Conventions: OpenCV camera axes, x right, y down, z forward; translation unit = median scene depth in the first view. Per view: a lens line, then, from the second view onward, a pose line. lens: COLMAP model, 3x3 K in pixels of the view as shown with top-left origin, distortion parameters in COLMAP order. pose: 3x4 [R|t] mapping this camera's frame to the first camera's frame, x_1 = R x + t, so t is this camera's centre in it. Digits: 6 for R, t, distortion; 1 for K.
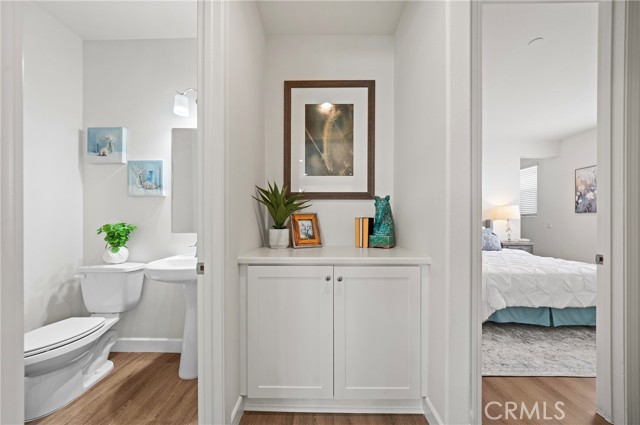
lens RADIAL K [[217.5, 0, 317.0], [0, 217.5, 220.1], [0, 0, 1]] dist [-0.006403, -0.001073]
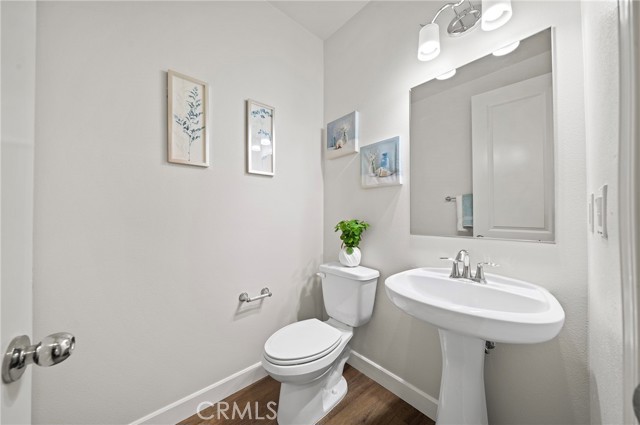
lens RADIAL K [[217.5, 0, 319.2], [0, 217.5, 215.1], [0, 0, 1]] dist [-0.006403, -0.001073]
pose [[0.670278, -0.003530, -0.742102, -0.352658], [-0.005585, 0.999936, -0.009801, 0.003471], [0.742089, 0.010713, 0.670216, 0.309202]]
